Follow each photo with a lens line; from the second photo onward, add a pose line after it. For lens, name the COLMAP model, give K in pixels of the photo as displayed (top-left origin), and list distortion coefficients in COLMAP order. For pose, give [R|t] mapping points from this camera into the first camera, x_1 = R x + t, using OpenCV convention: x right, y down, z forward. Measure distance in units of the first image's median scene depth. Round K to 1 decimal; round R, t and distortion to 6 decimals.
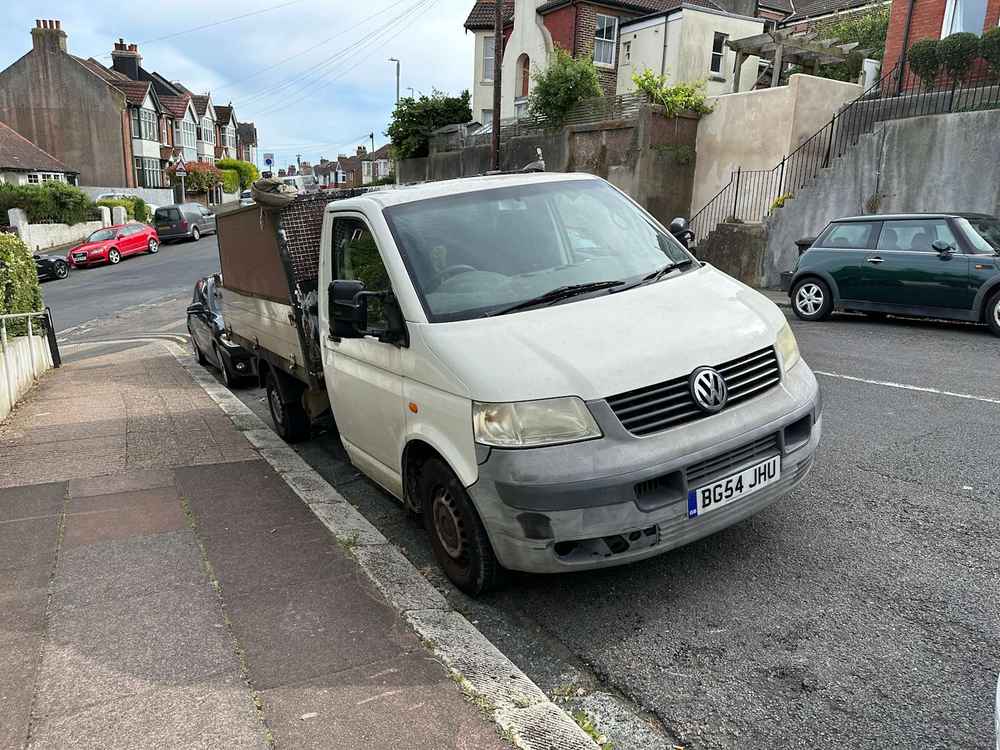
lens RADIAL K [[716.5, 0, 478.1], [0, 716.5, 381.7], [0, 0, 1]] dist [0.027752, -0.002338]
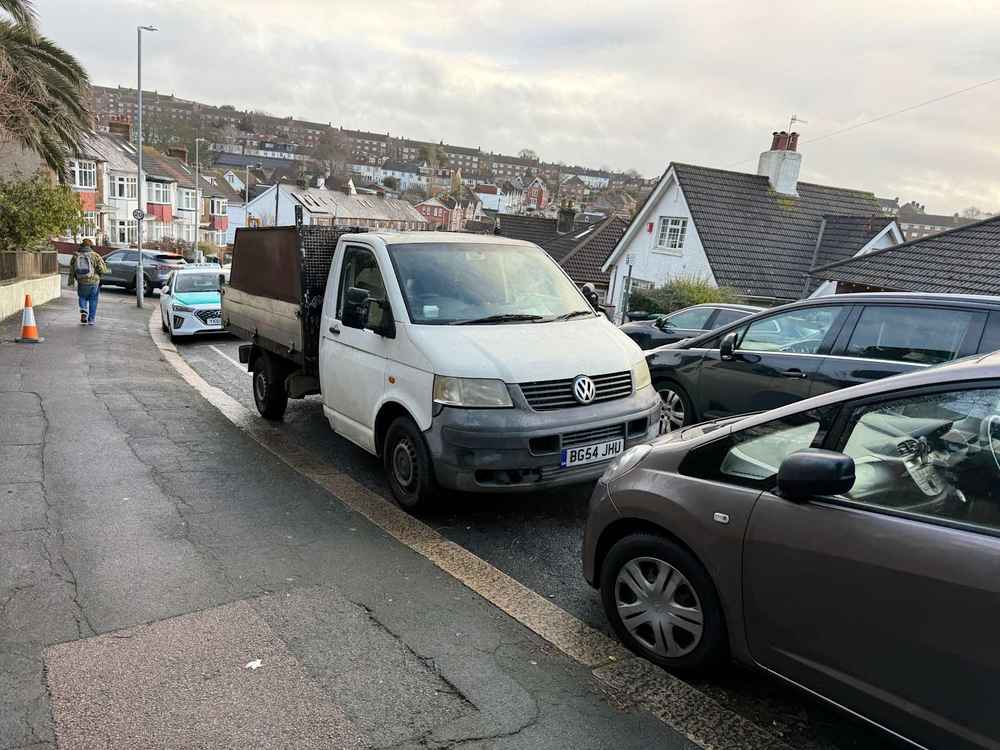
lens RADIAL K [[716.5, 0, 478.1], [0, 716.5, 381.7], [0, 0, 1]] dist [0.027752, -0.002338]
pose [[0.986575, 0.136733, 0.089292, -0.051119], [-0.130505, 0.988812, -0.072244, 0.137159], [-0.098171, 0.059621, 0.993382, -0.541335]]
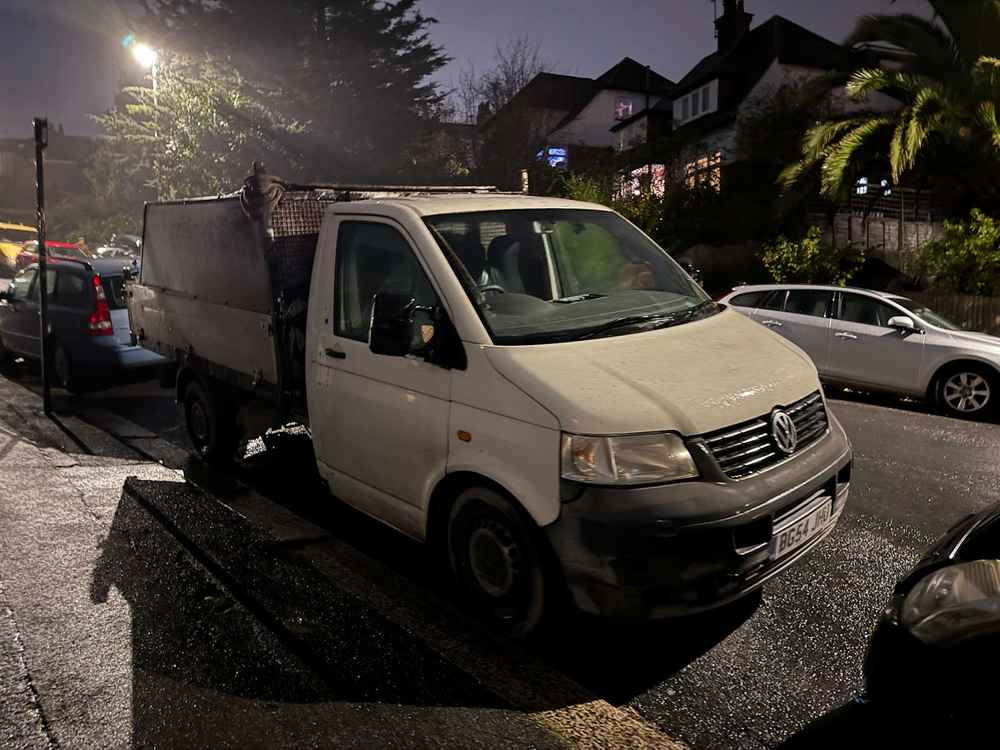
lens RADIAL K [[716.5, 0, 478.1], [0, 716.5, 381.7], [0, 0, 1]] dist [0.027752, -0.002338]
pose [[0.974443, 0.056675, 0.217368, -0.304506], [-0.047919, 0.997821, -0.045348, 0.008221], [-0.219465, 0.033773, 0.975036, 0.123168]]
